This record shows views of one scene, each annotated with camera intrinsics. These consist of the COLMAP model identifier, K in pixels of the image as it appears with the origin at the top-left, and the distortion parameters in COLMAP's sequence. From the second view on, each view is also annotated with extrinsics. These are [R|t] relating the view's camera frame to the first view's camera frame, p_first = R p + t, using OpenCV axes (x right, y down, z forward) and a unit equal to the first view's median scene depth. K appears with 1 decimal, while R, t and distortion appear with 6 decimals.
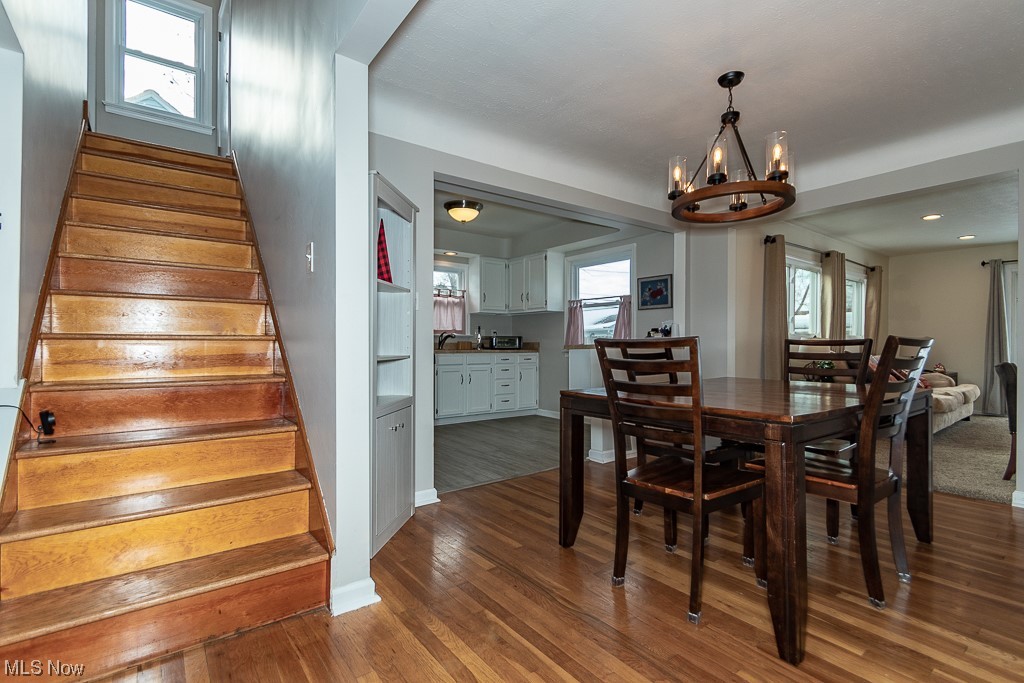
lens RADIAL K [[476.8, 0, 516.3], [0, 476.8, 342.0], [0, 0, 1]] dist [0.003789, -0.001195]
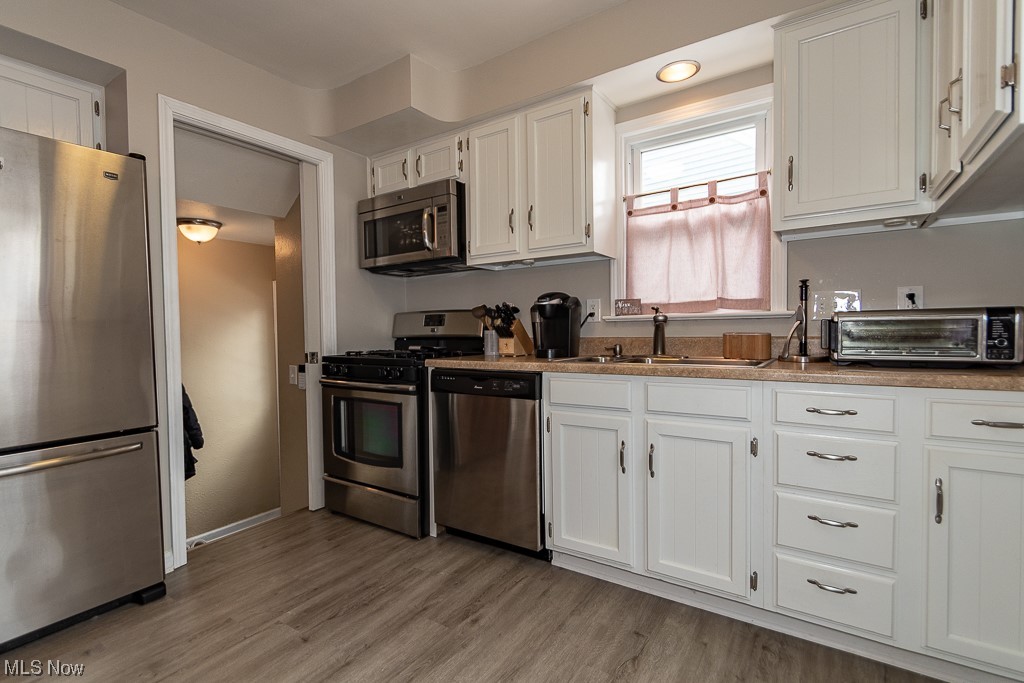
lens RADIAL K [[476.8, 0, 506.5], [0, 476.8, 348.4], [0, 0, 1]] dist [0.003789, -0.001195]
pose [[0.326226, 0.027217, -0.944900, 0.143197], [0.020036, 0.999162, 0.035697, -0.005859], [0.945079, -0.030577, 0.325408, 0.763893]]
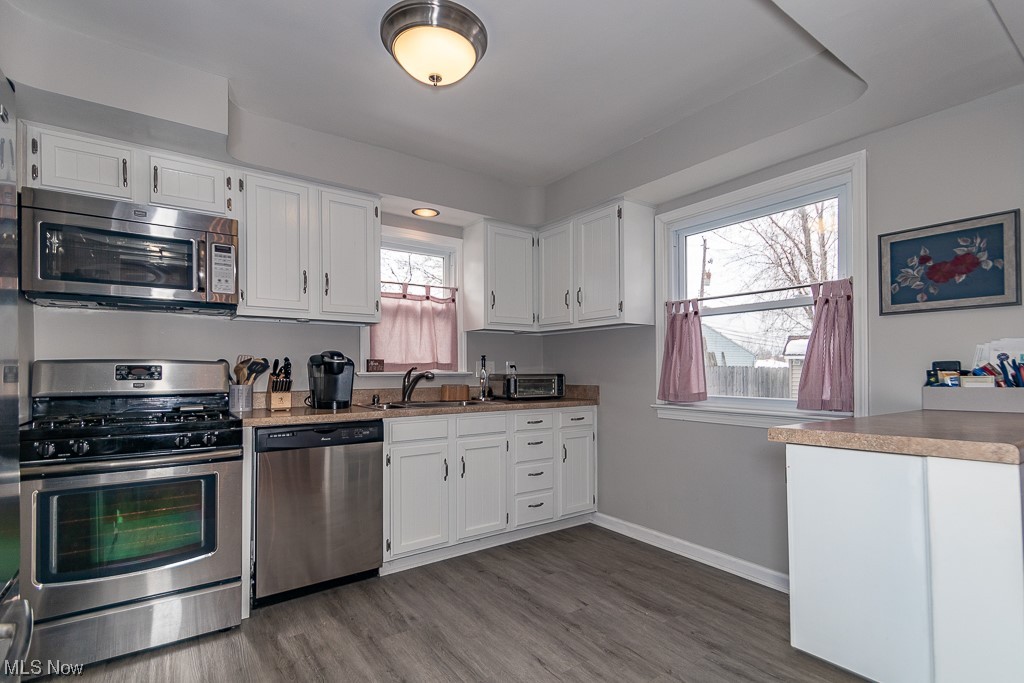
lens RADIAL K [[476.8, 0, 520.1], [0, 476.8, 366.9], [0, 0, 1]] dist [0.003789, -0.001195]
pose [[0.999919, -0.004767, -0.011792, -0.032171], [0.004749, 0.999988, -0.001546, -0.020204], [0.011799, 0.001490, 0.999929, 0.491454]]
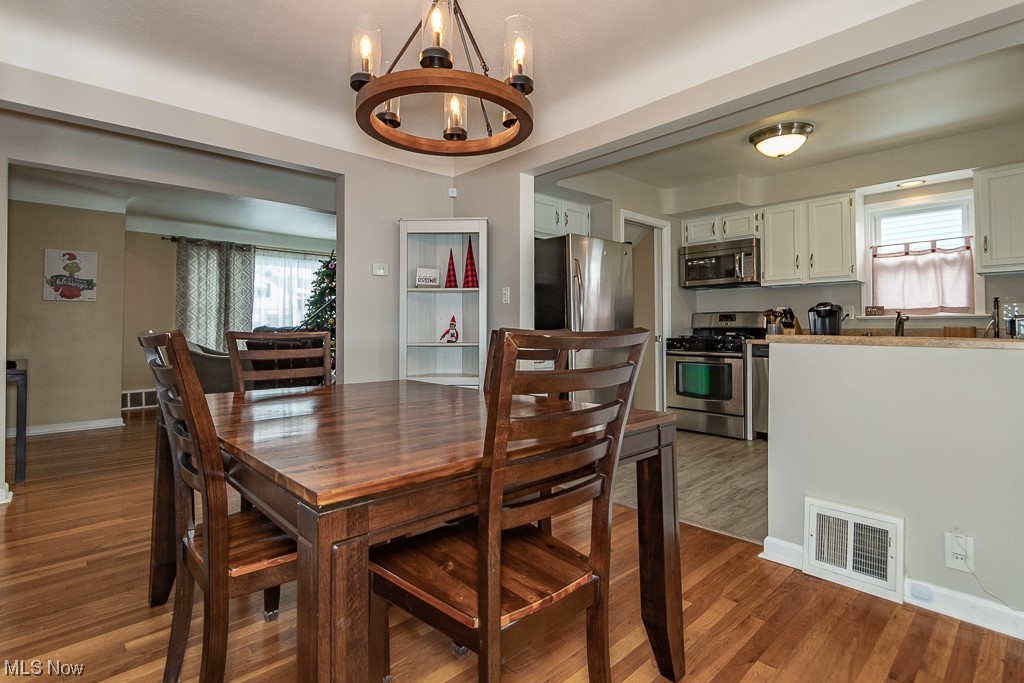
lens RADIAL K [[504.1, 0, 480.1], [0, 504.1, 321.3], [0, 0, 1]] dist [-0.012241, -0.003955]
pose [[0.067940, -0.018417, -0.997519, 0.453743], [0.005908, 0.999820, -0.018057, -0.000028], [0.997672, -0.004667, 0.068036, 0.399919]]
